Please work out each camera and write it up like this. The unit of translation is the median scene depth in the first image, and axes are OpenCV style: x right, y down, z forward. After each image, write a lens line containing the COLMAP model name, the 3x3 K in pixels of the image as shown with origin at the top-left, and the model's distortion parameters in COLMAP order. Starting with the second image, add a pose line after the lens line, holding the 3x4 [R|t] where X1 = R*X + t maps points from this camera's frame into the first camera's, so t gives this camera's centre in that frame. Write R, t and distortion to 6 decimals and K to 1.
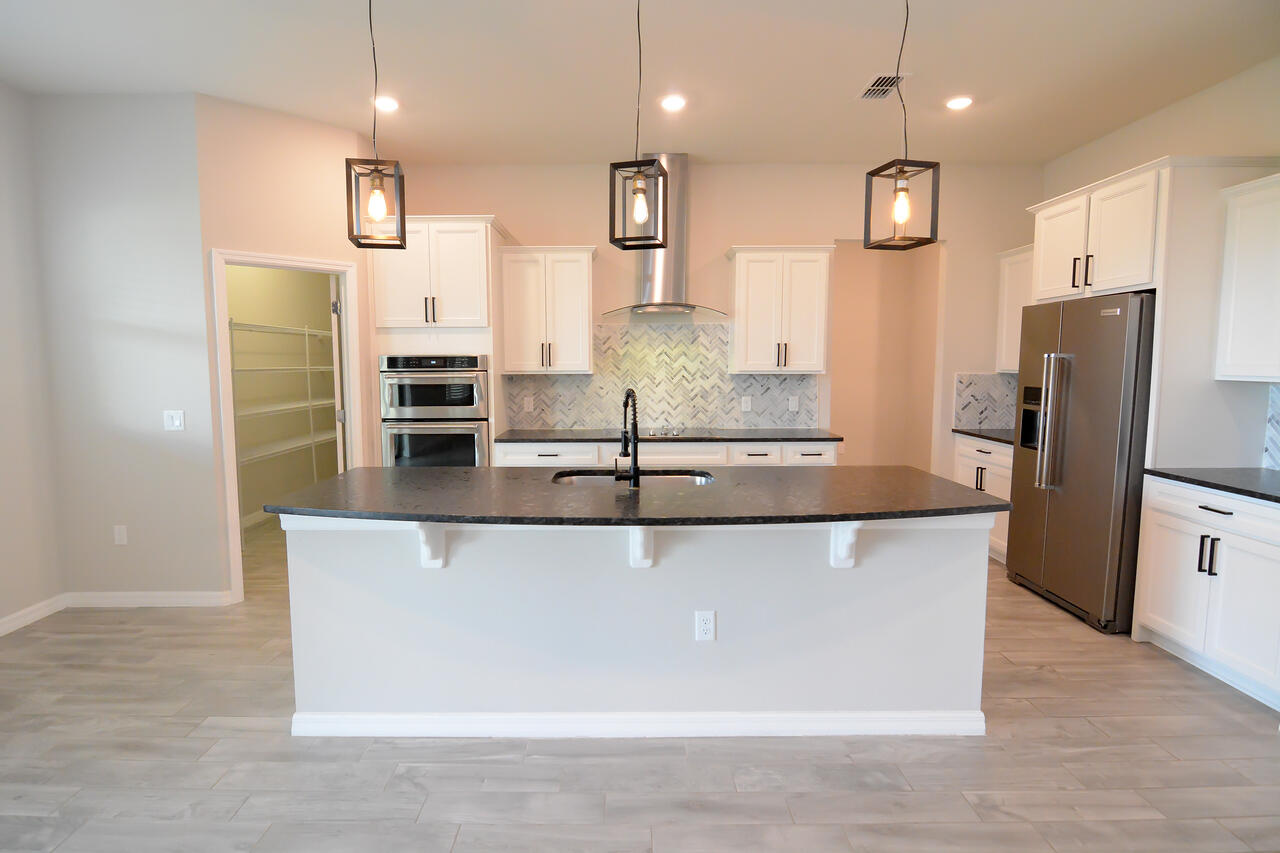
lens RADIAL K [[654.2, 0, 643.7], [0, 654.2, 418.3], [0, 0, 1]] dist [-0.005259, -0.001834]
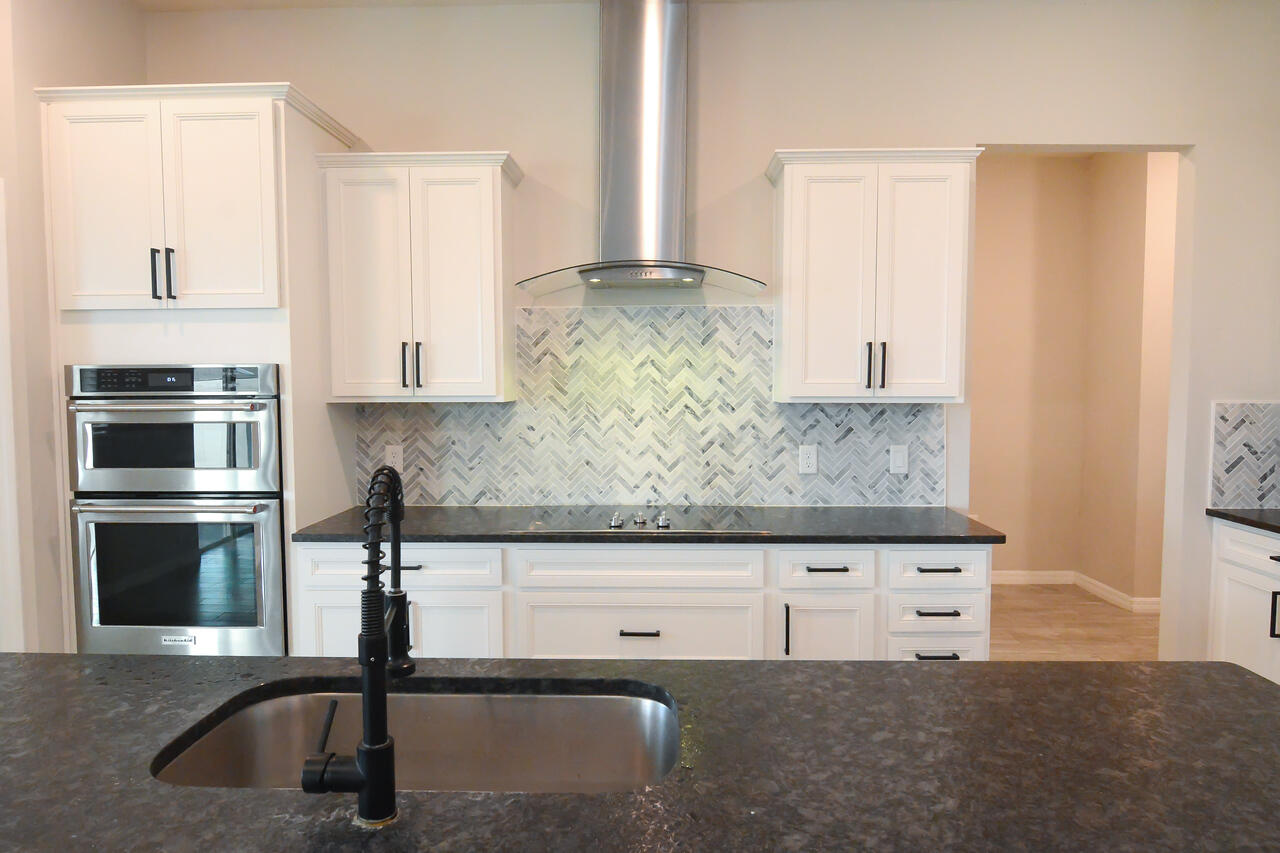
lens RADIAL K [[765.2, 0, 686.1], [0, 765.2, 422.5], [0, 0, 1]] dist [-0.001412, -0.013114]
pose [[0.999647, 0.002276, -0.026456, 0.076653], [-0.003095, 0.999516, -0.030958, -0.032473], [0.026373, 0.031029, 0.999170, 0.388662]]
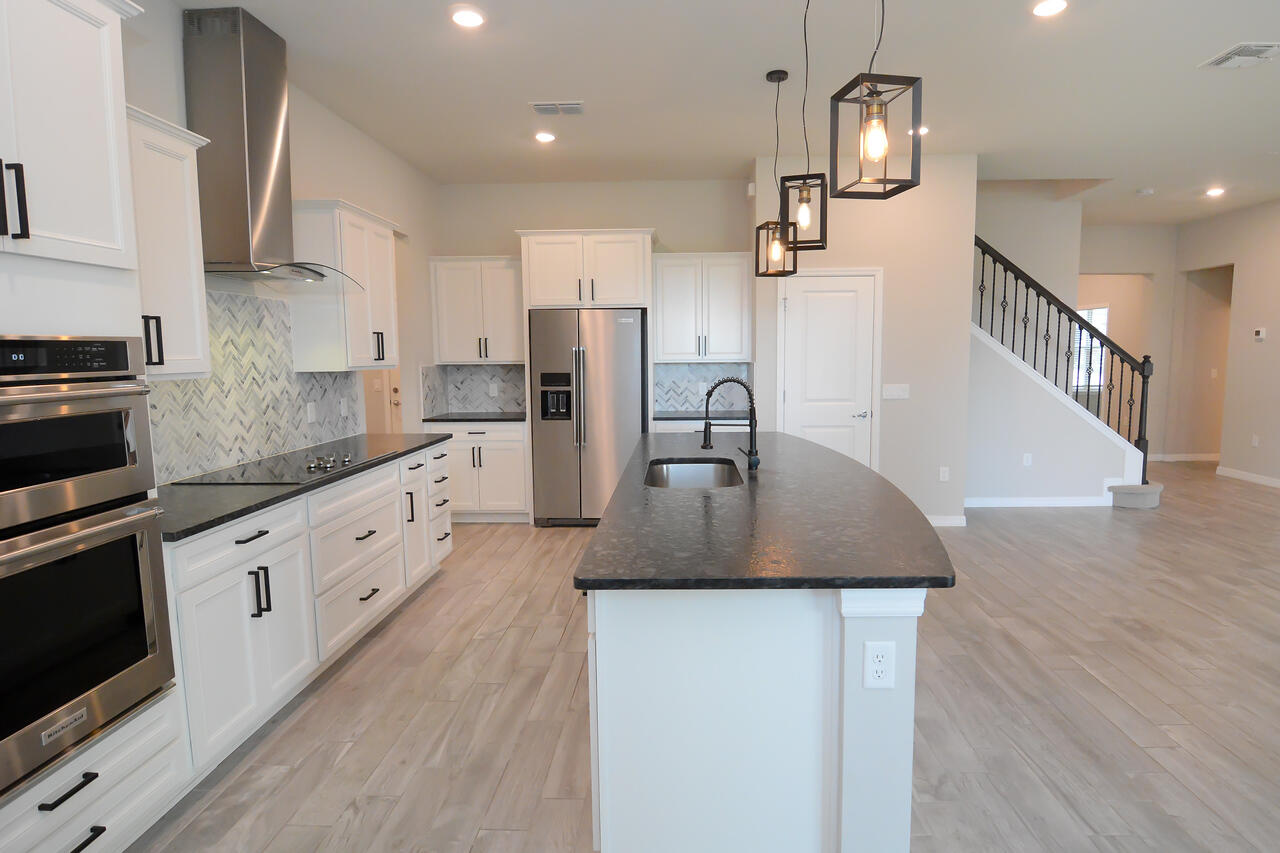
lens RADIAL K [[654.2, 0, 653.5], [0, 654.2, 418.1], [0, 0, 1]] dist [-0.005259, -0.001834]
pose [[0.045508, -0.097502, 0.994194, -0.562698], [0.095479, 0.991094, 0.092827, -0.047663], [-0.994391, 0.090700, 0.054412, 0.581359]]
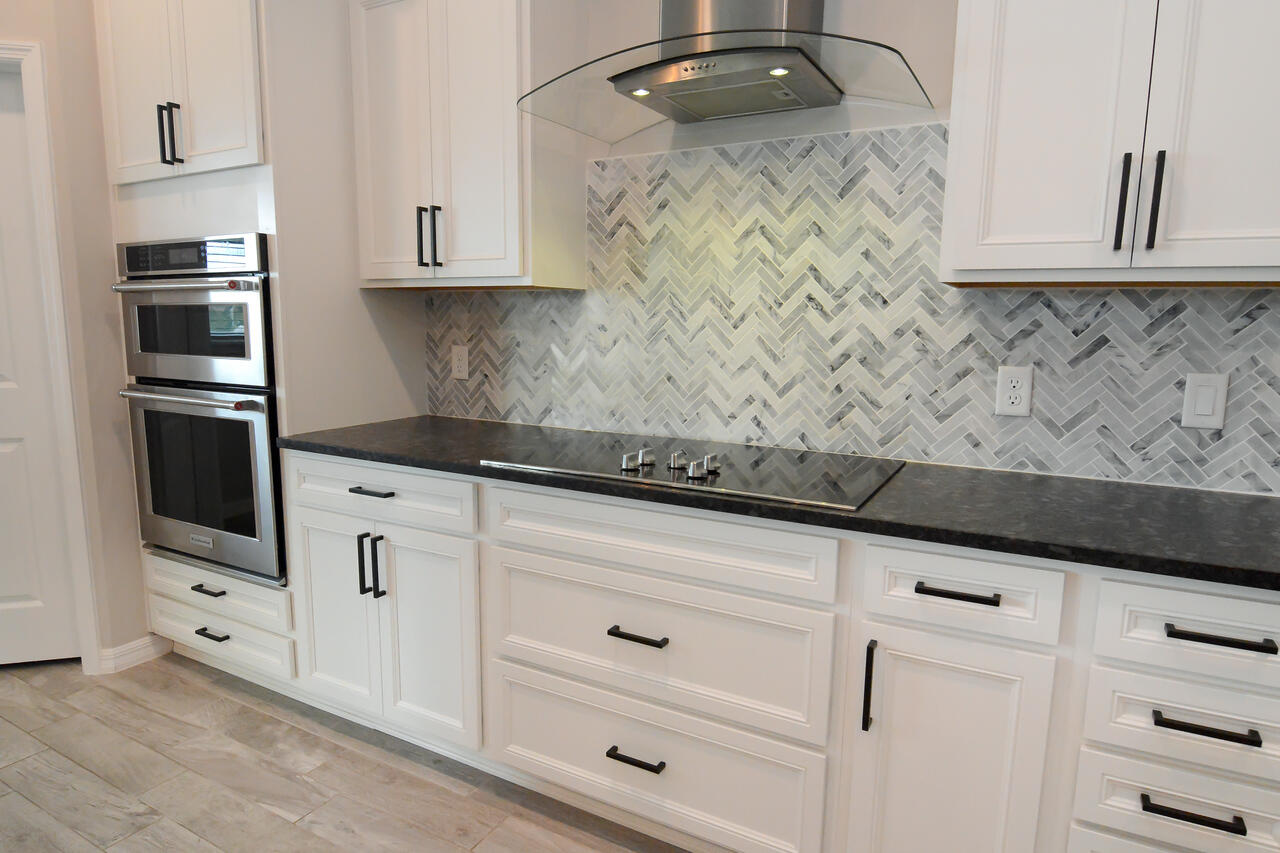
lens RADIAL K [[765.2, 0, 624.0], [0, 765.2, 435.9], [0, 0, 1]] dist [-0.001412, -0.013114]
pose [[0.866351, 0.089115, -0.491420, 0.178357], [-0.052814, 0.994782, 0.087288, -0.022748], [0.496635, -0.049668, 0.866537, 0.608427]]
